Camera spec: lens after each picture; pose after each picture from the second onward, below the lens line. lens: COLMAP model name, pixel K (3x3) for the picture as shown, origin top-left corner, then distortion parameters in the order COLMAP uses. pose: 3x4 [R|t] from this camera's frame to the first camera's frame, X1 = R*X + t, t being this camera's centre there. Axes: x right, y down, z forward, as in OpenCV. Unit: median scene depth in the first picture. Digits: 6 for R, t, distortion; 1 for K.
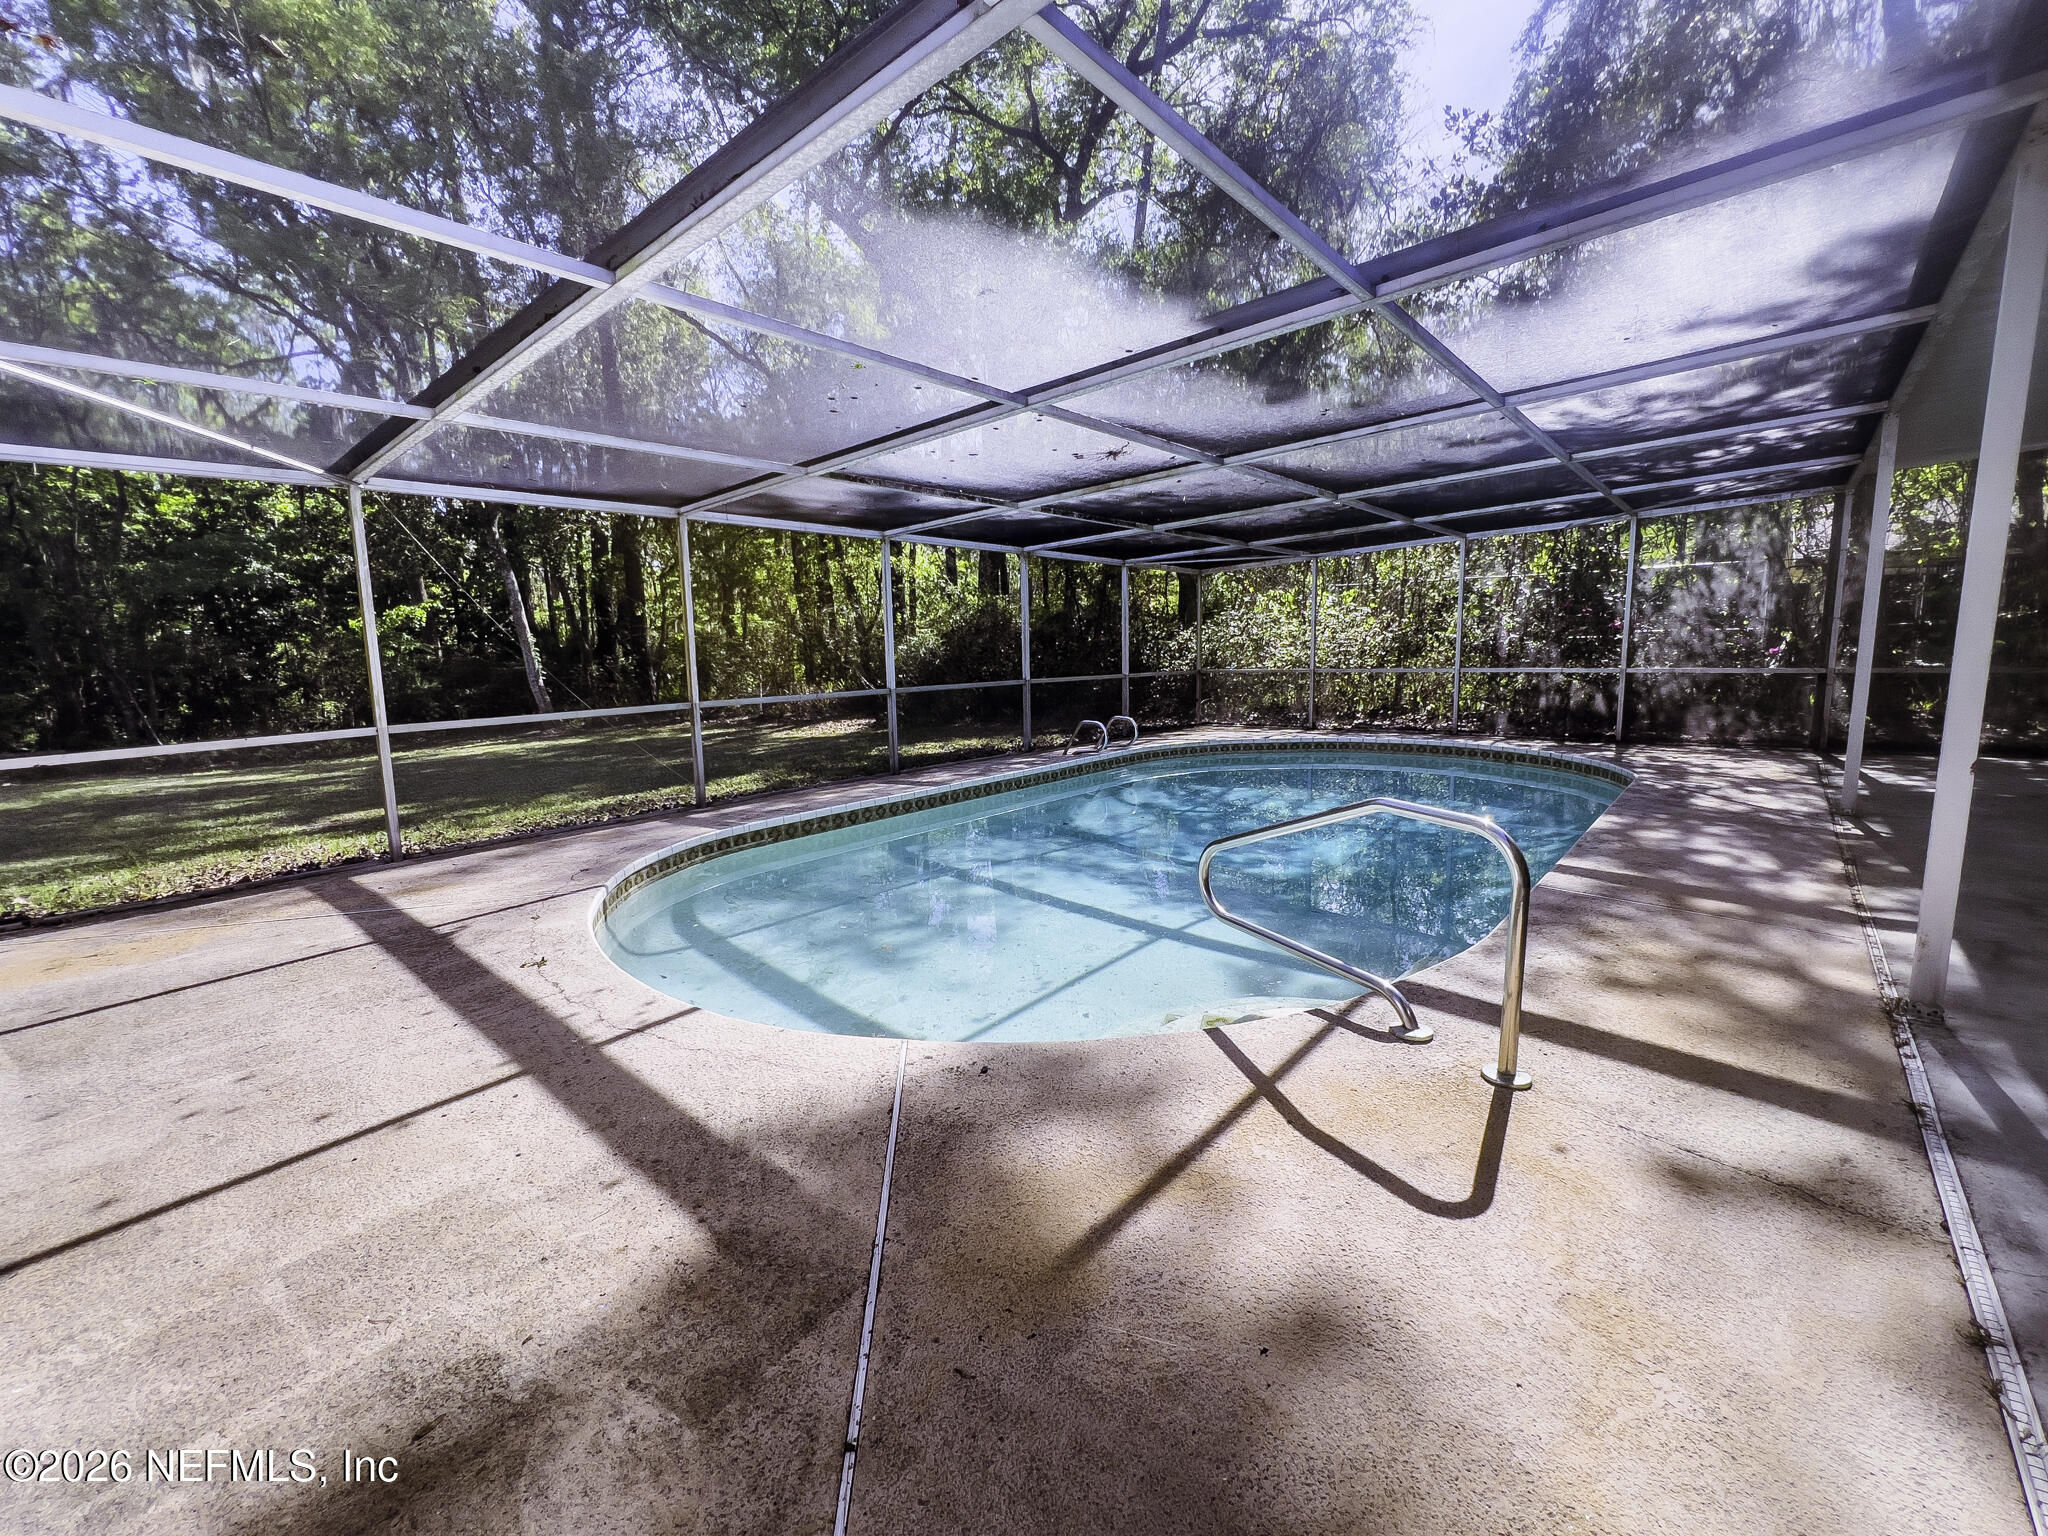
lens RADIAL K [[878.3, 0, 1015.6], [0, 878.3, 761.4], [0, 0, 1]] dist [-0.000446, 0.000021]
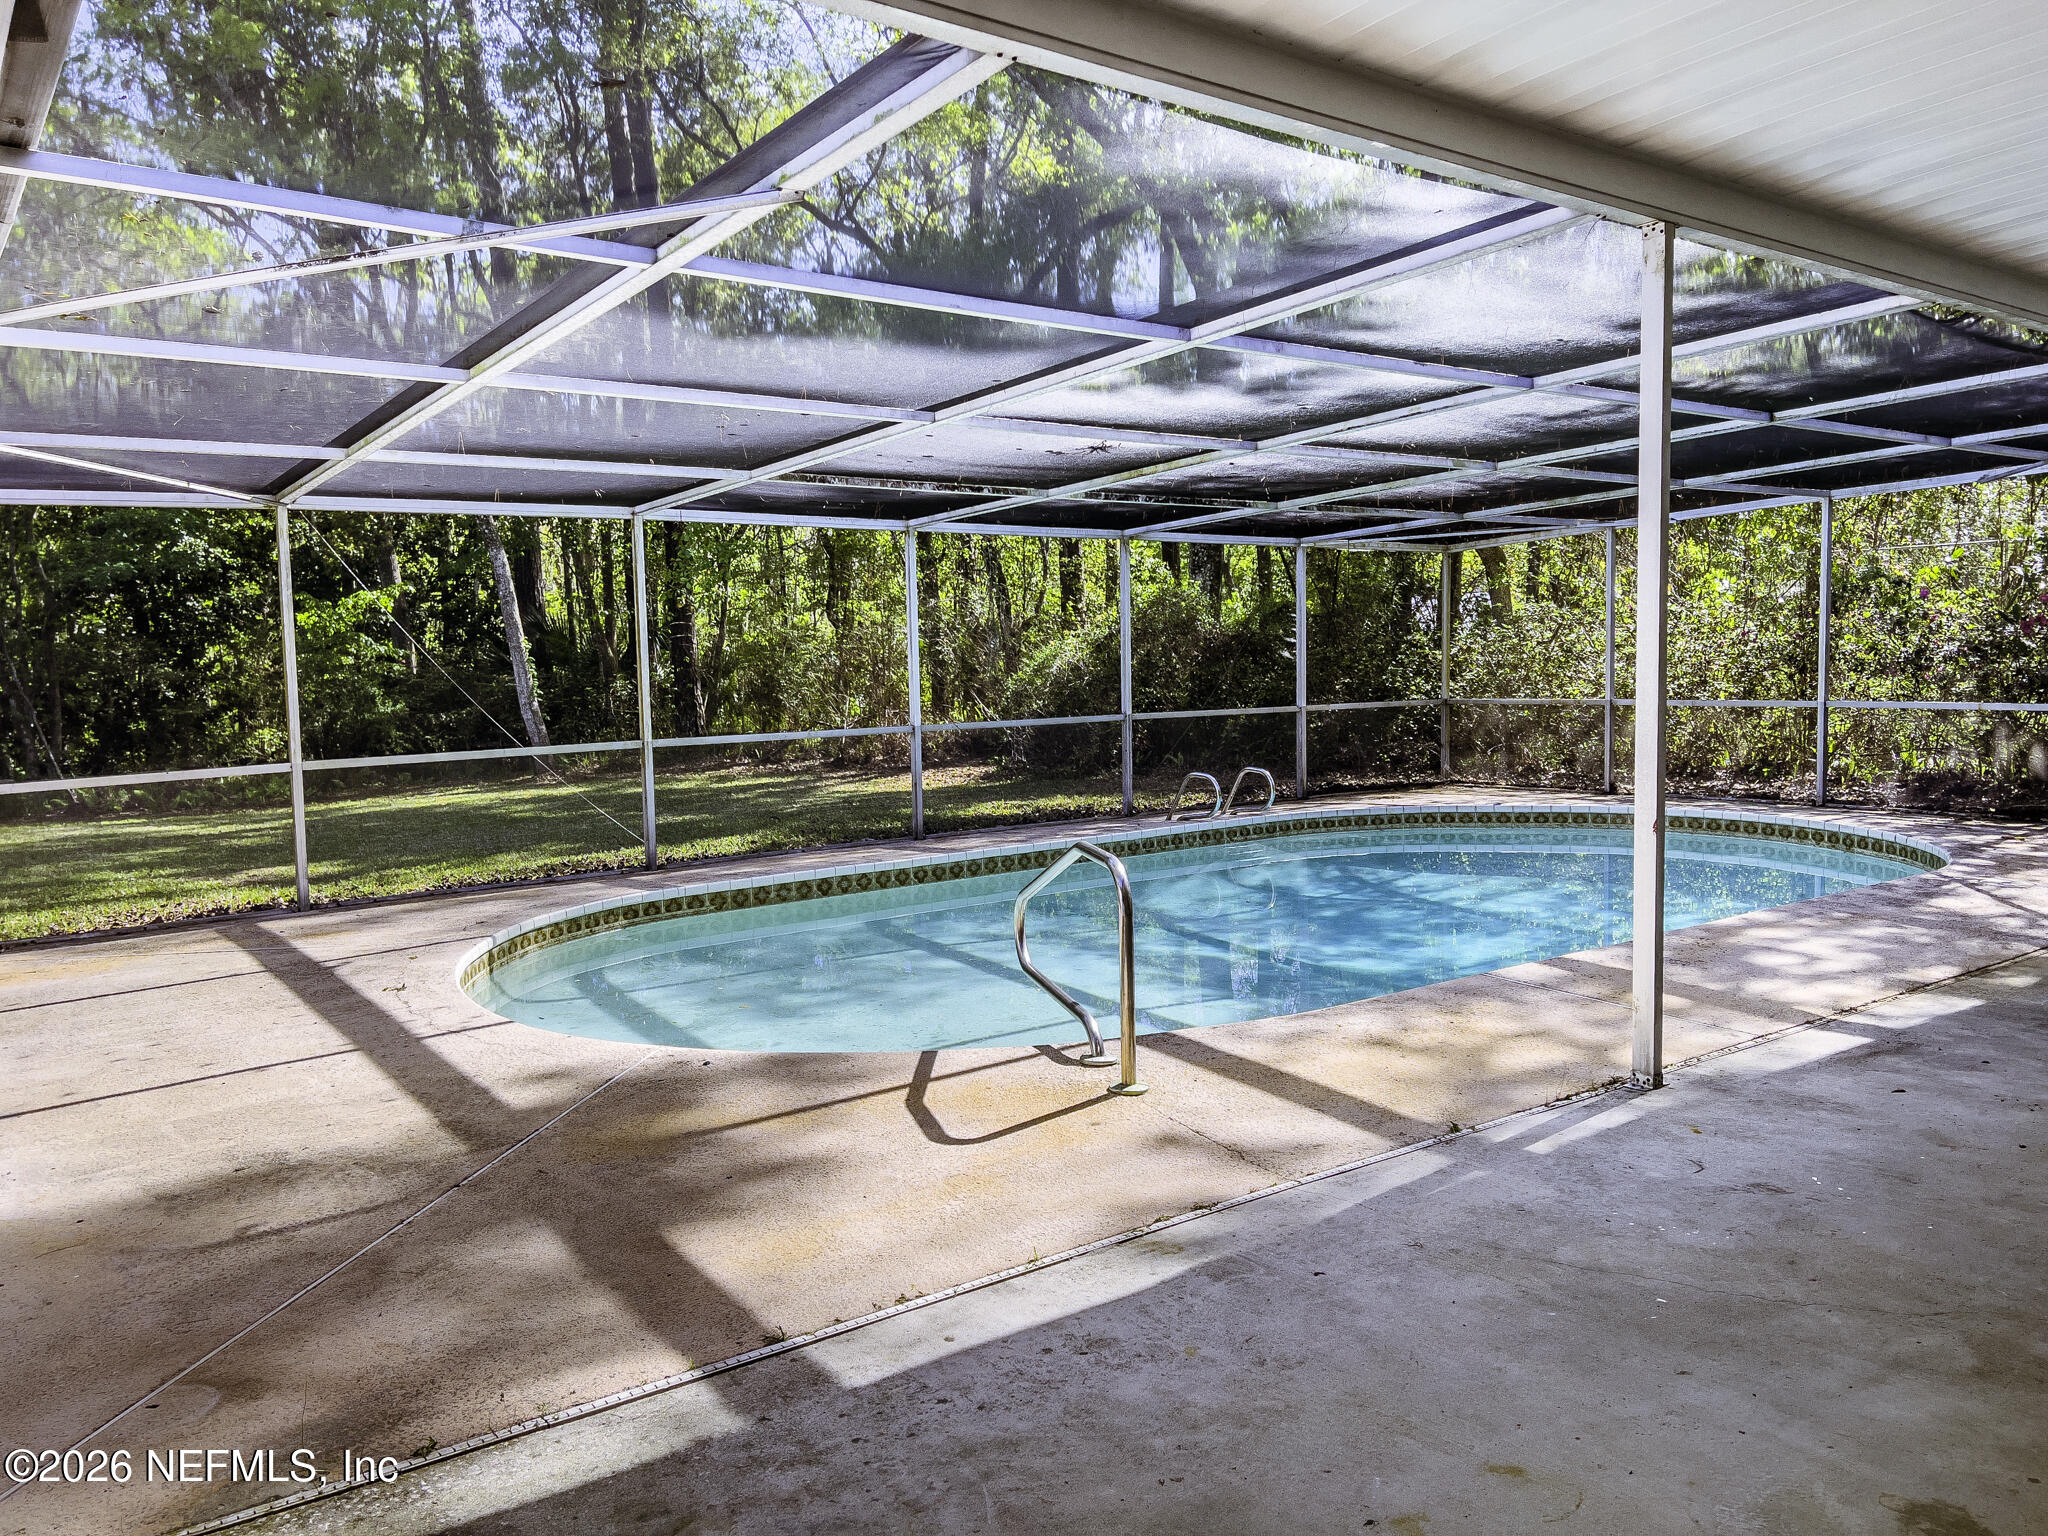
lens RADIAL K [[1531.4, 0, 1024.0], [0, 1531.4, 768.0], [0, 0, 1]] dist [0.041713, -0.046891]
pose [[0.977730, 0.017317, -0.209151, 0.384035], [-0.027661, 0.998529, -0.046634, 0.021690], [0.208036, 0.051381, 0.976771, -0.444639]]
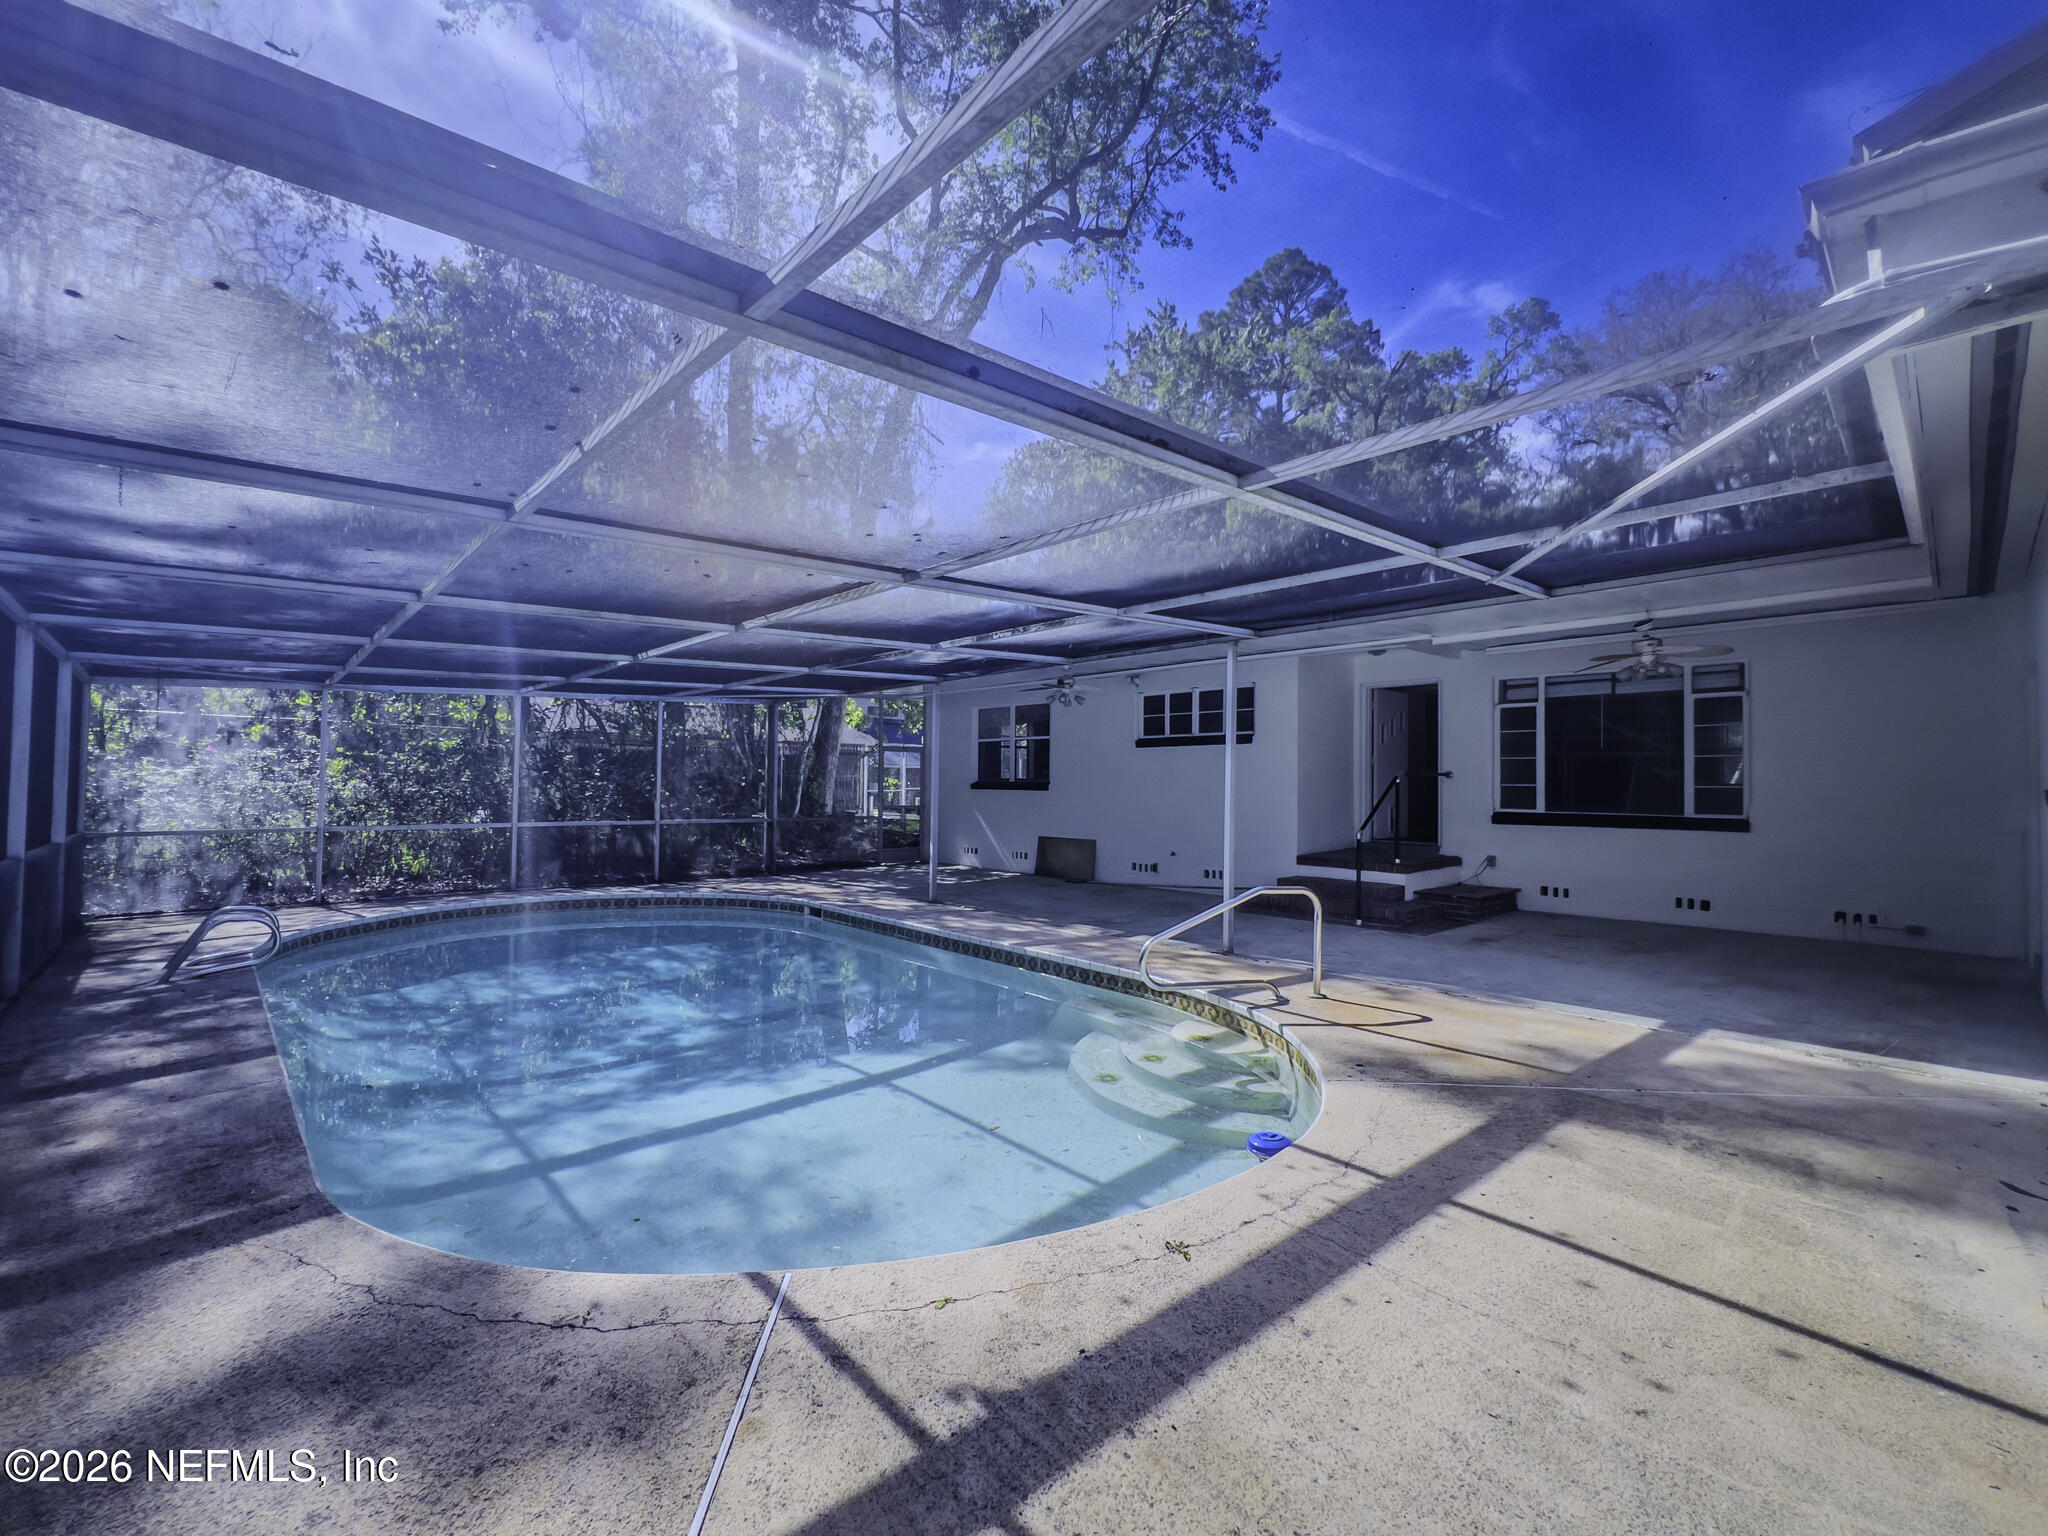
lens RADIAL K [[878.3, 0, 1015.6], [0, 878.3, 761.4], [0, 0, 1]] dist [-0.000446, 0.000021]
pose [[0.109782, 0.049510, 0.992722, -0.891237], [0.113909, 0.991552, -0.062048, -0.100977], [-0.987407, 0.119892, 0.103215, 0.685511]]
